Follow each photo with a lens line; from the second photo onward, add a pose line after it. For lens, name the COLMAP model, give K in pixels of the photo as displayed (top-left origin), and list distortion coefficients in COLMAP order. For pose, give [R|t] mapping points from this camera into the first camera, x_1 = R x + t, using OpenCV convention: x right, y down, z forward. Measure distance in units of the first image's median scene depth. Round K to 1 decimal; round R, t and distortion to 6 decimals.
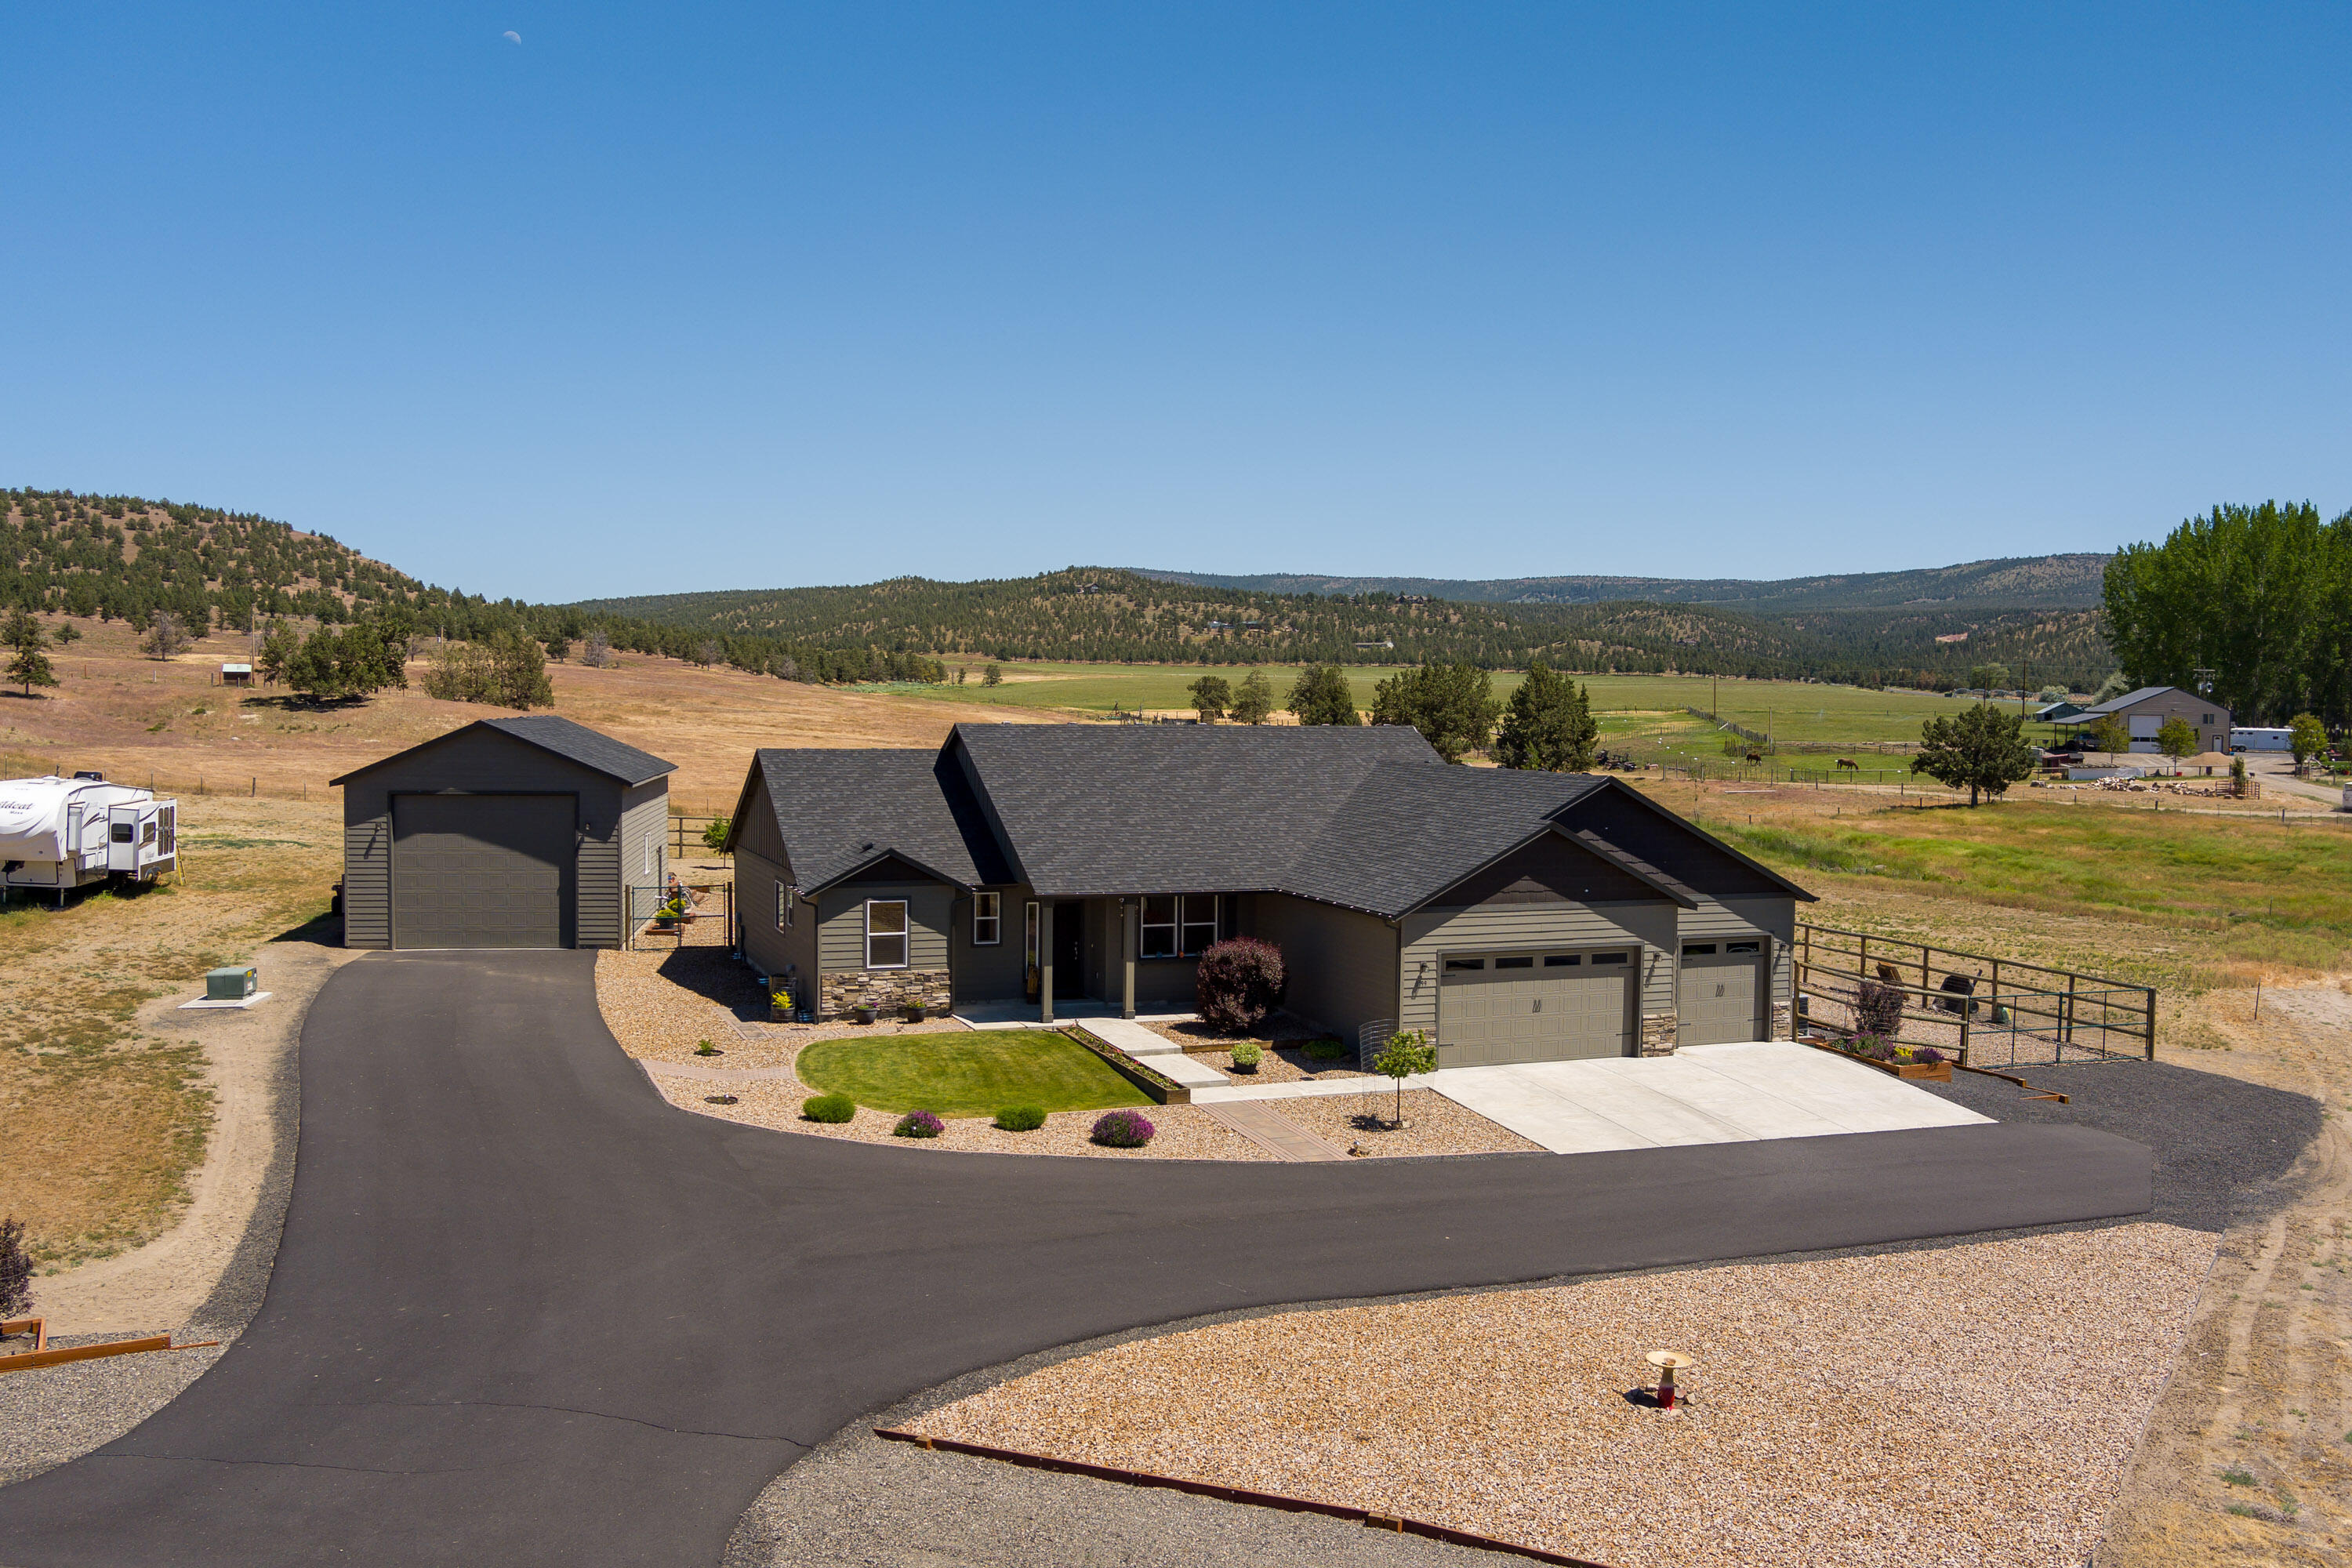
lens RADIAL K [[1922.6, 0, 1206.1], [0, 1922.6, 794.4], [0, 0, 1]] dist [-0.060131, 0.001515]
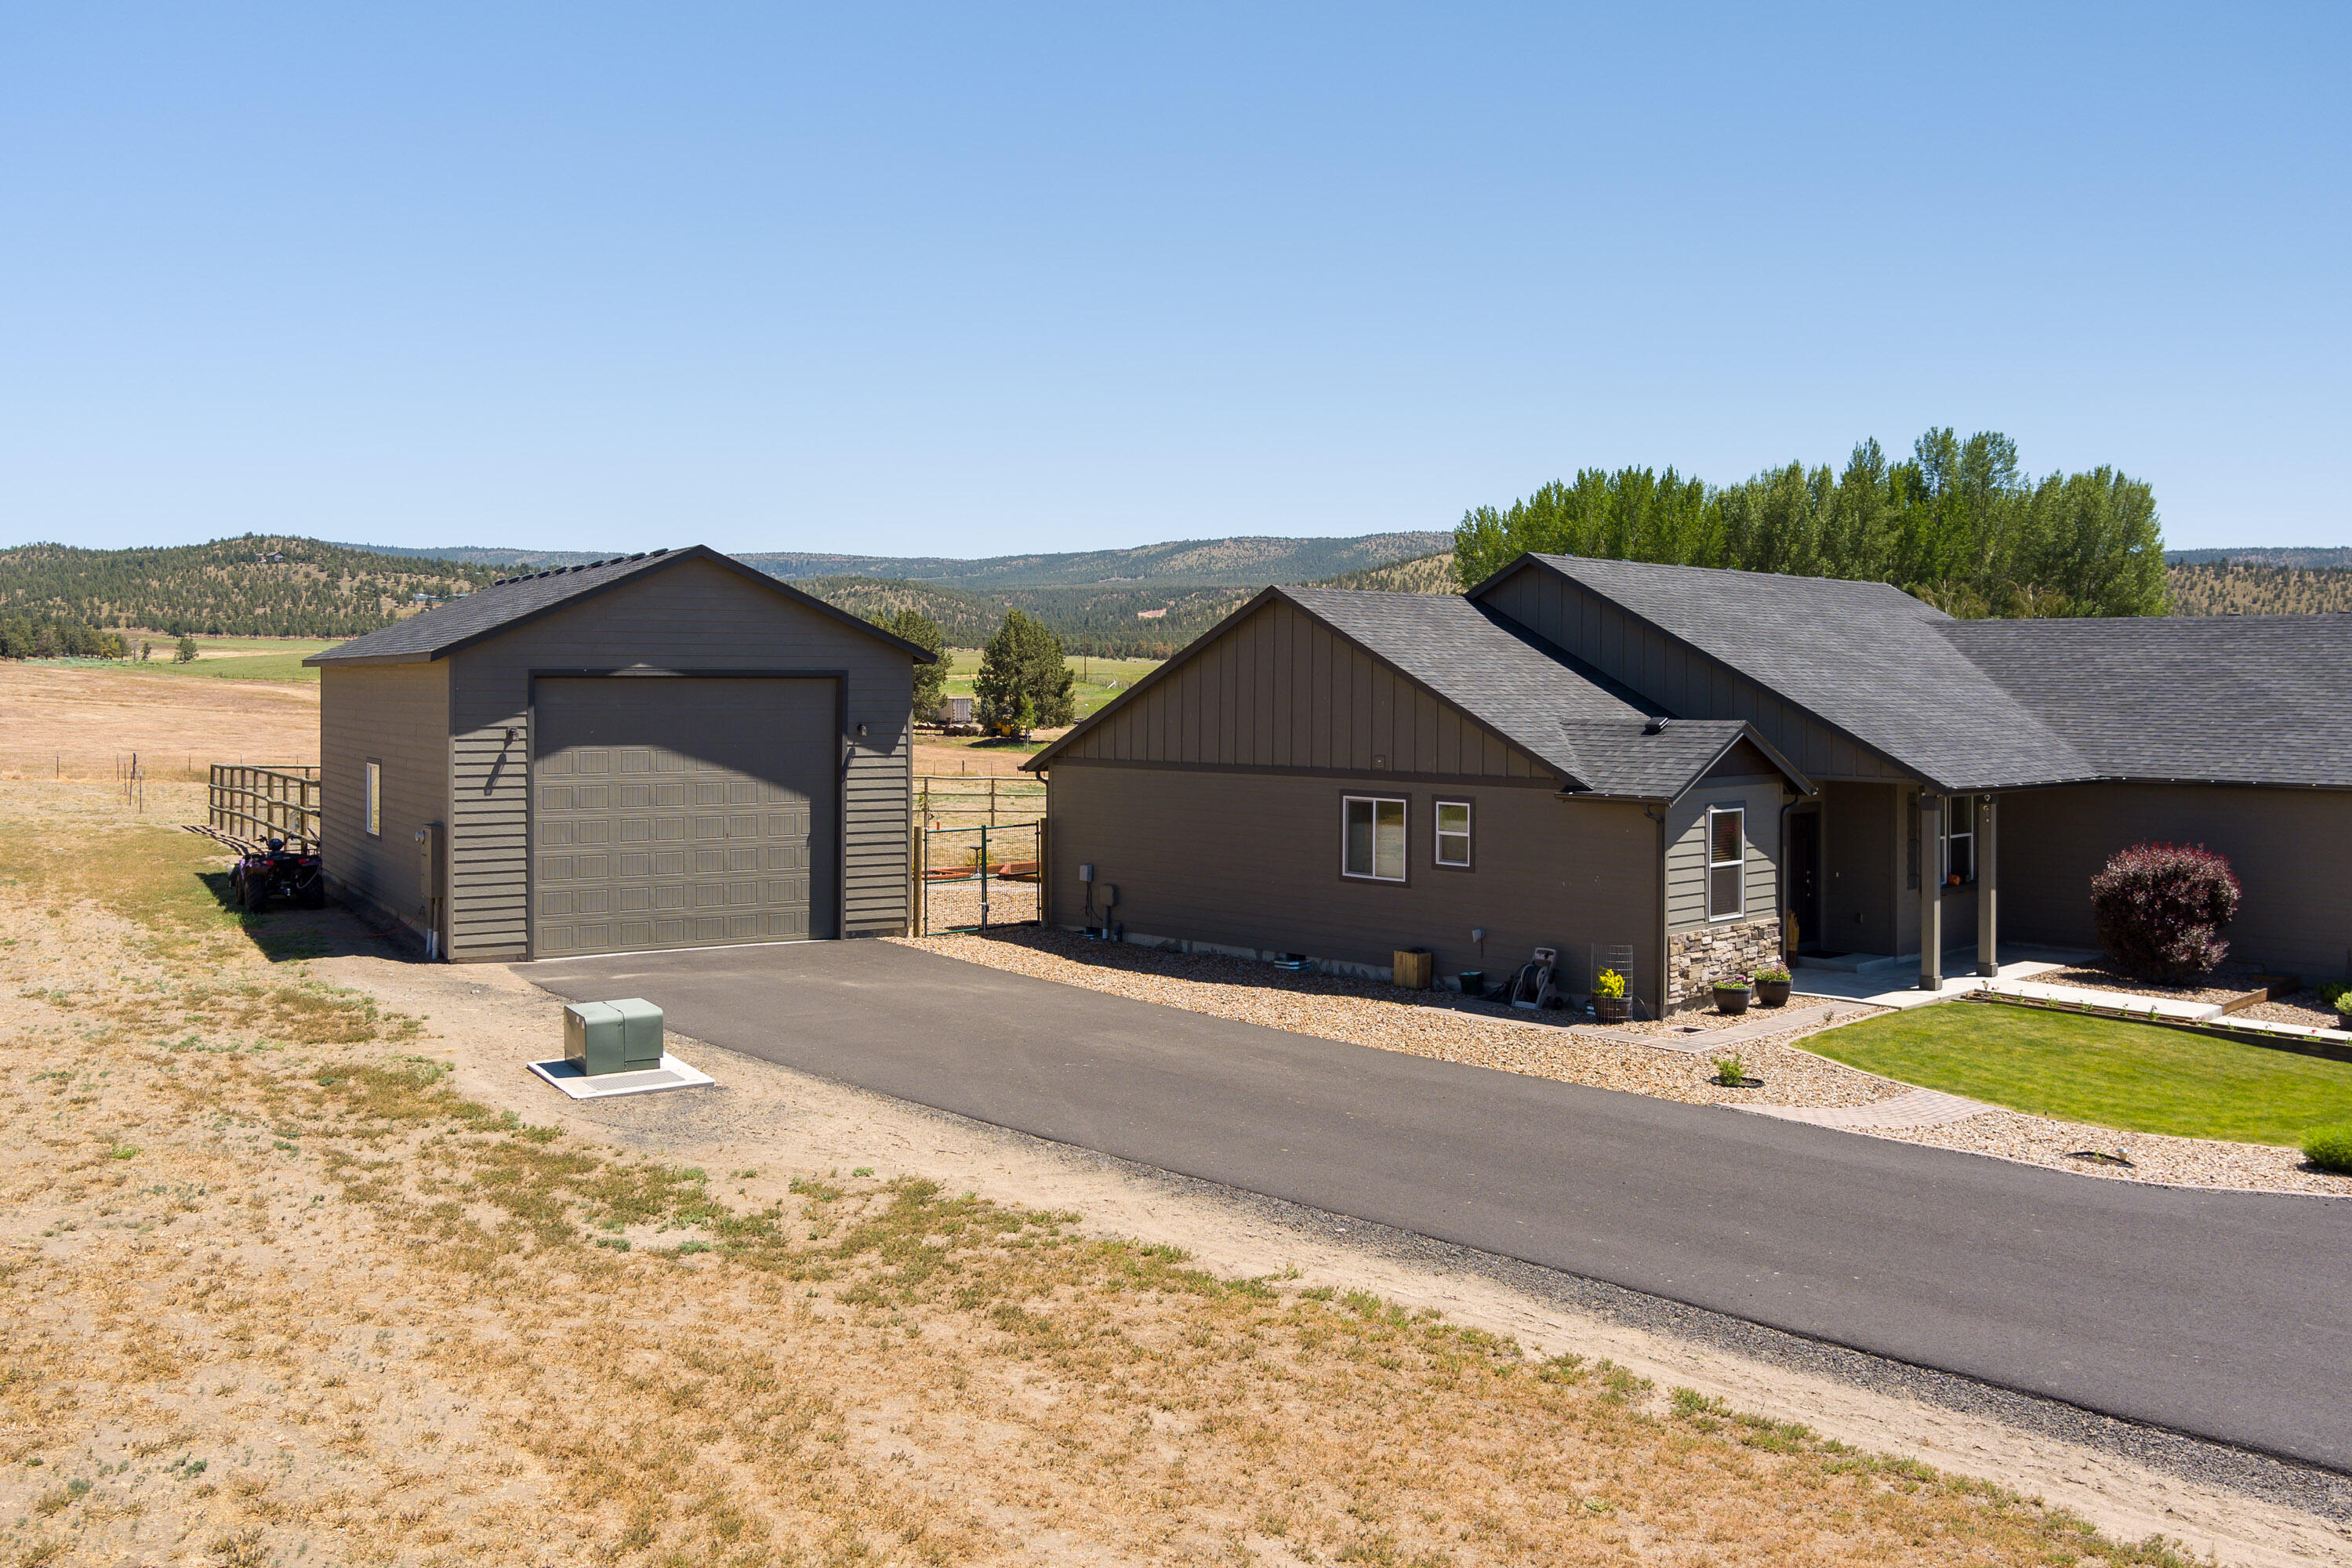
lens RADIAL K [[1937.5, 0, 1181.1], [0, 1937.5, 716.7], [0, 0, 1]] dist [-0.065424, 0.004797]
pose [[0.923882, -0.016972, 0.382301, -0.203026], [0.027984, 0.999338, -0.023262, 0.012927], [-0.381653, 0.032190, 0.923745, 0.181286]]
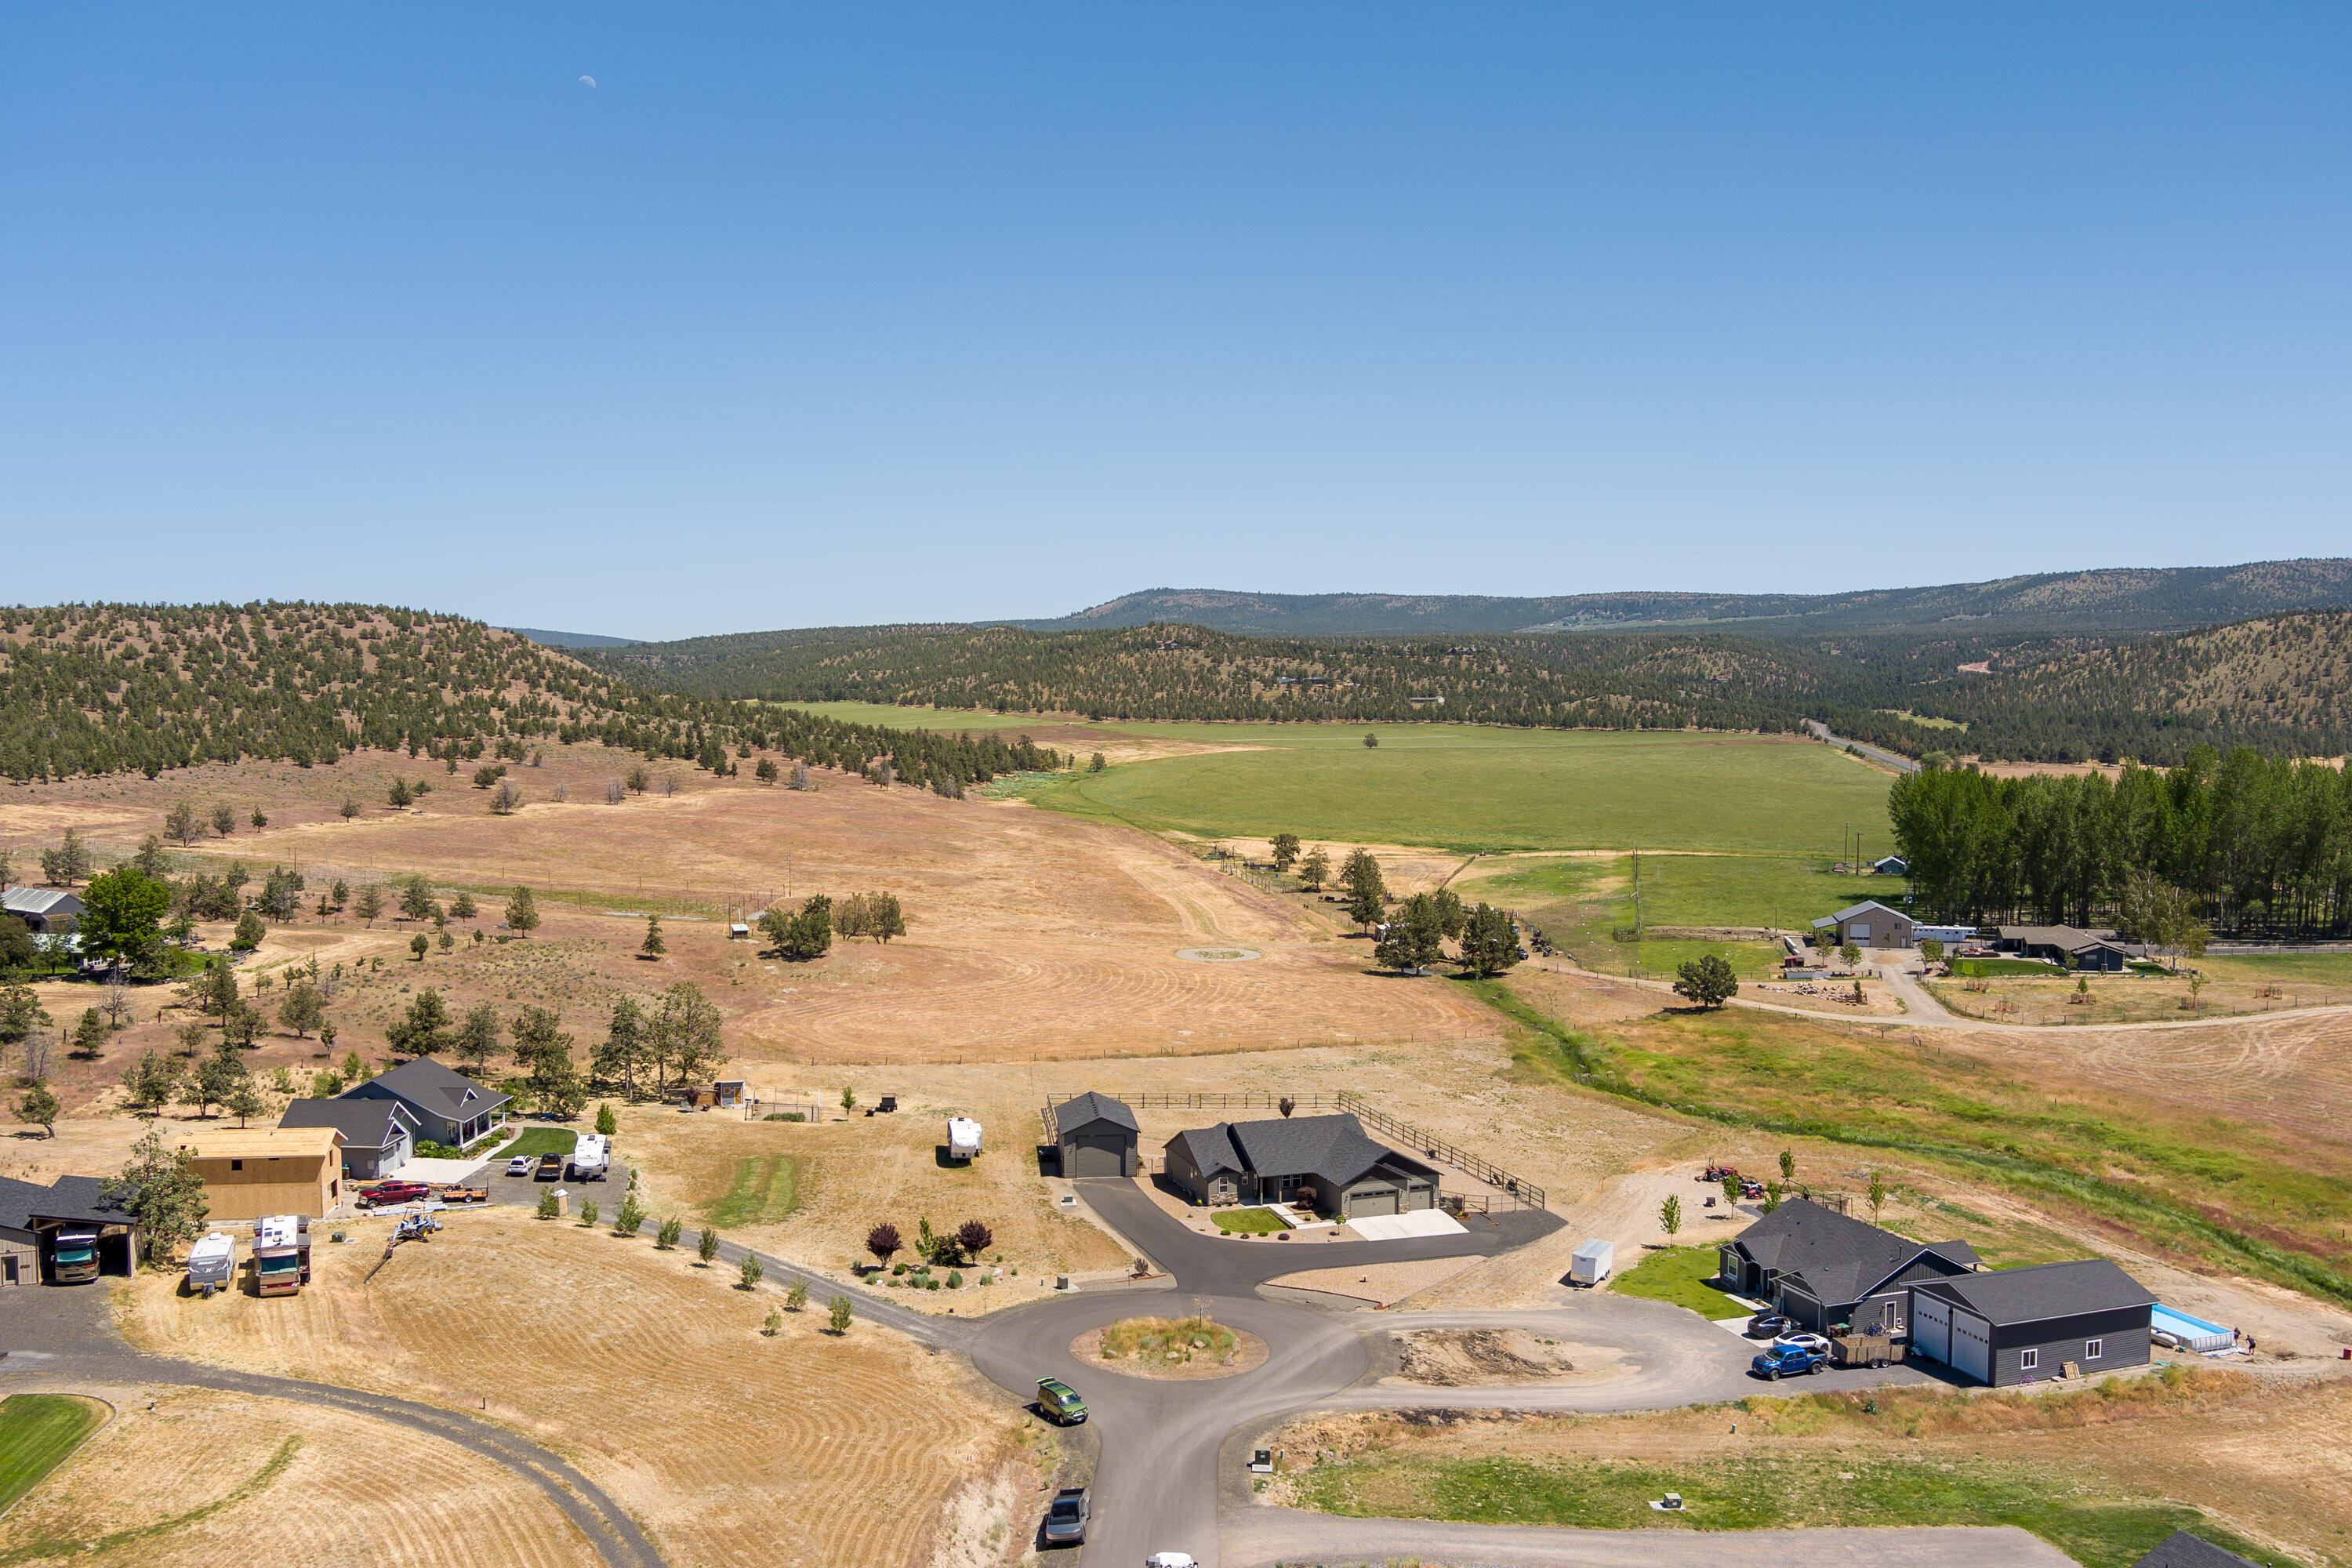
lens RADIAL K [[1840.3, 0, 1246.6], [0, 1840.3, 780.3], [0, 0, 1]] dist [-0.054946, 0.002577]
pose [[0.999851, -0.007839, -0.015398, -0.016501], [0.007618, 0.999869, -0.014304, -0.277441], [0.015508, 0.014184, 0.999779, -1.115895]]
